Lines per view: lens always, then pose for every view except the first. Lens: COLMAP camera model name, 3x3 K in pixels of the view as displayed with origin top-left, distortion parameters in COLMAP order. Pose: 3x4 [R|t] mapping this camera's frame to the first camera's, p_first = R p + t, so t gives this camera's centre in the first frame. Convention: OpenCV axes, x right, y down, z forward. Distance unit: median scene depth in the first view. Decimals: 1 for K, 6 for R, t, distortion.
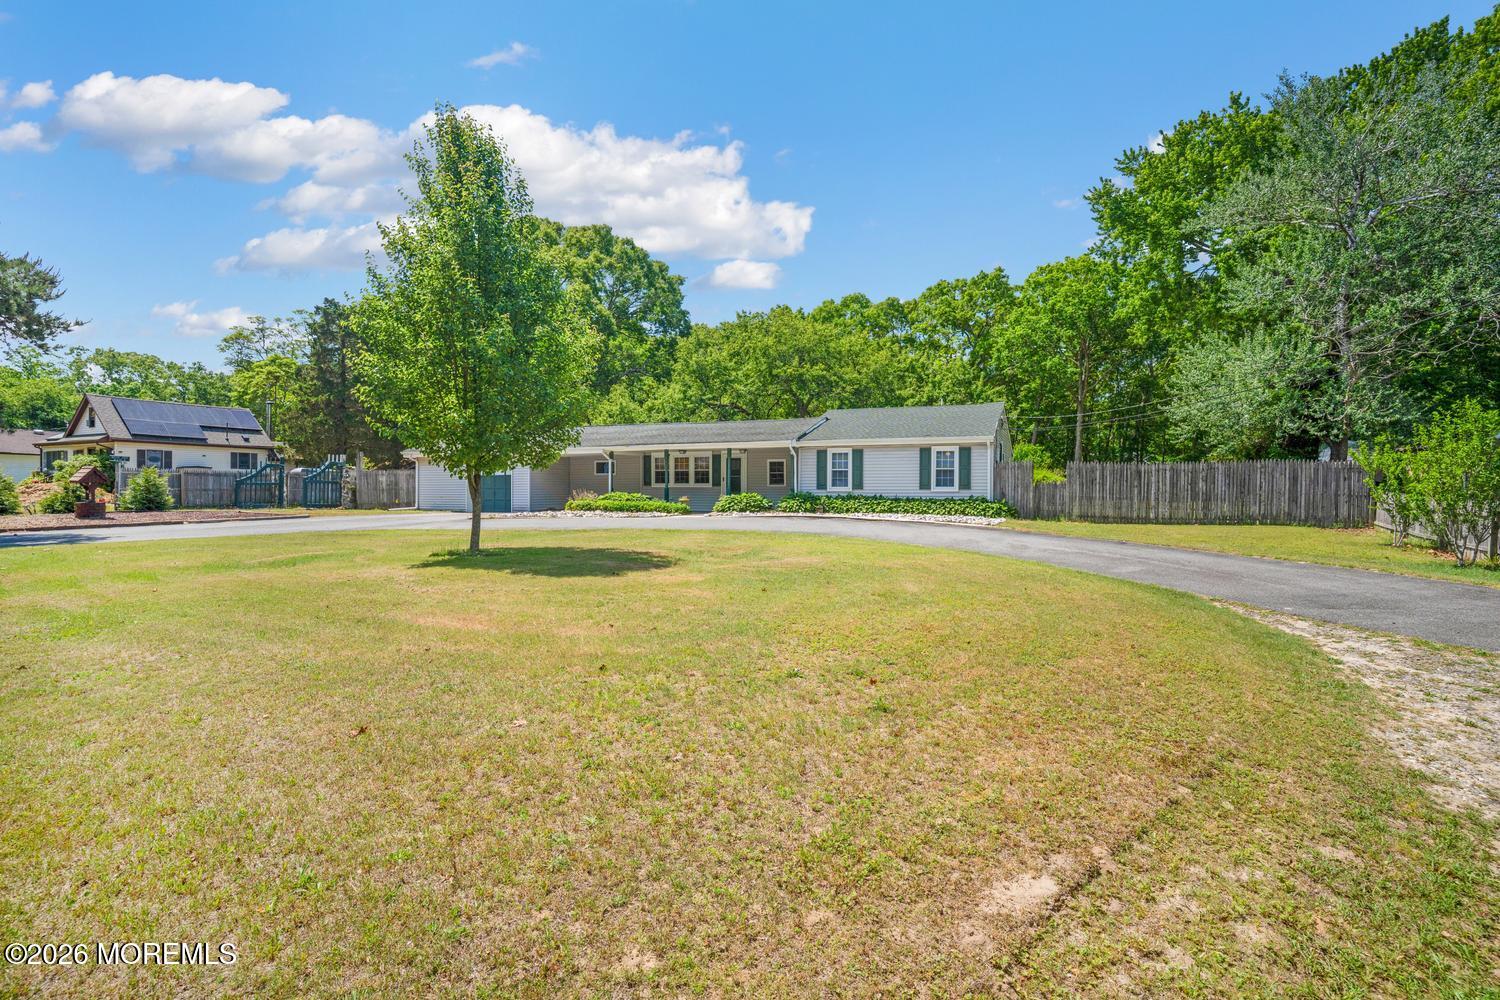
lens RADIAL K [[764.1, 0, 760.9], [0, 764.1, 501.6], [0, 0, 1]] dist [-0.038149, 0.011793]
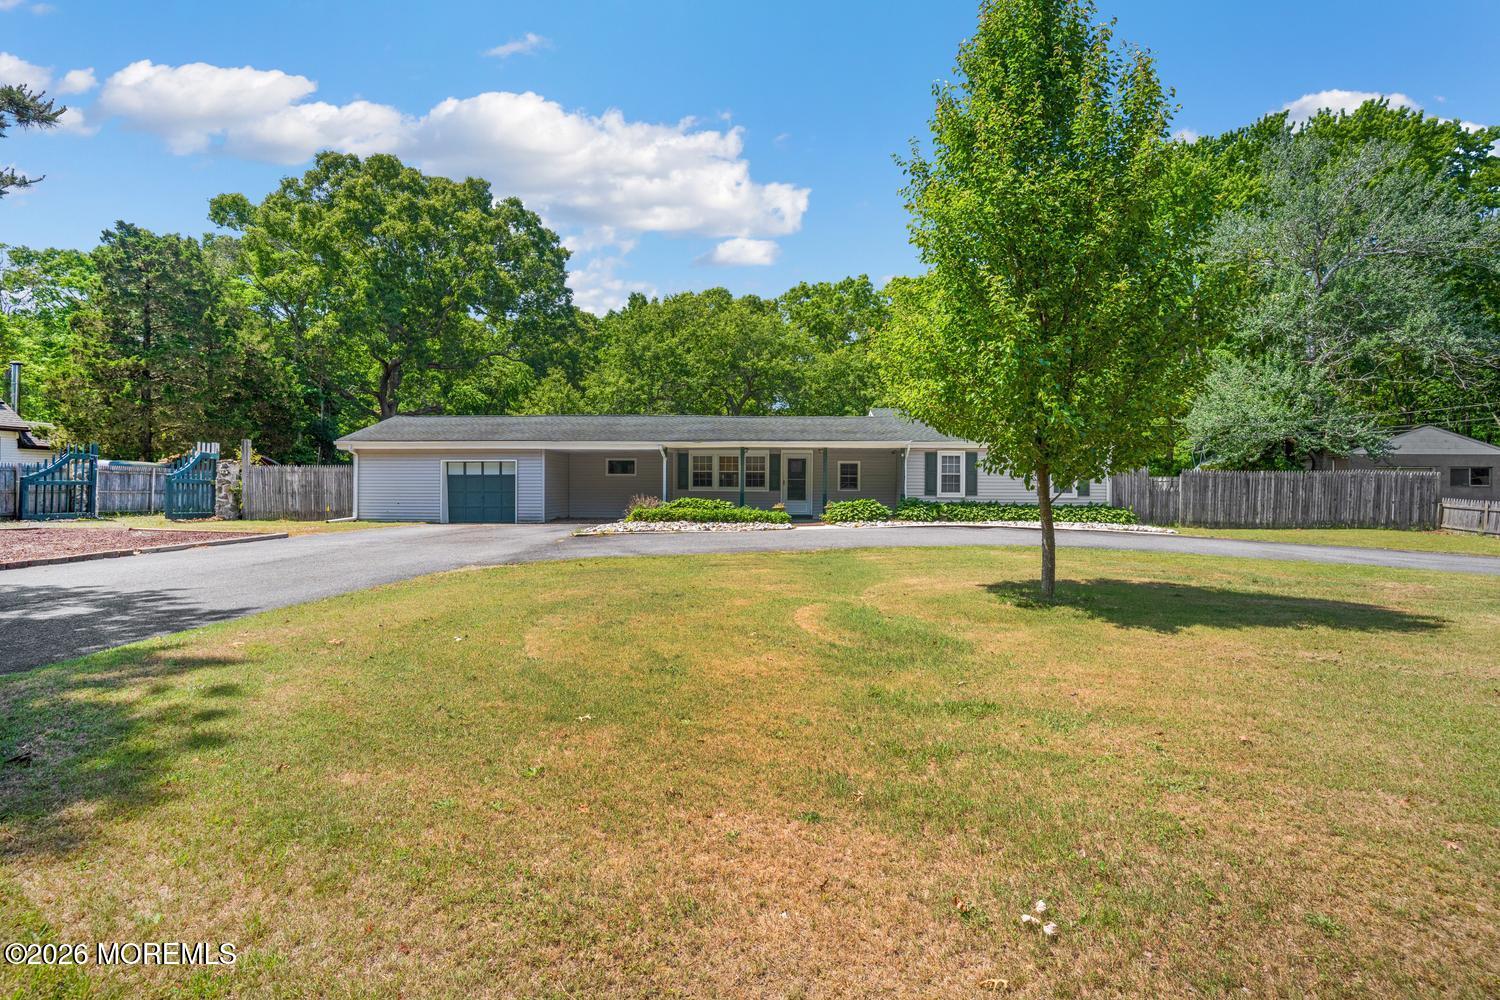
lens RADIAL K [[764.1, 0, 752.0], [0, 764.1, 496.4], [0, 0, 1]] dist [-0.038149, 0.011793]
pose [[0.937189, 0.000638, 0.348822, -0.390616], [0.001508, 0.999982, -0.005881, -0.008544], [-0.348819, 0.006037, 0.937171, 0.191404]]
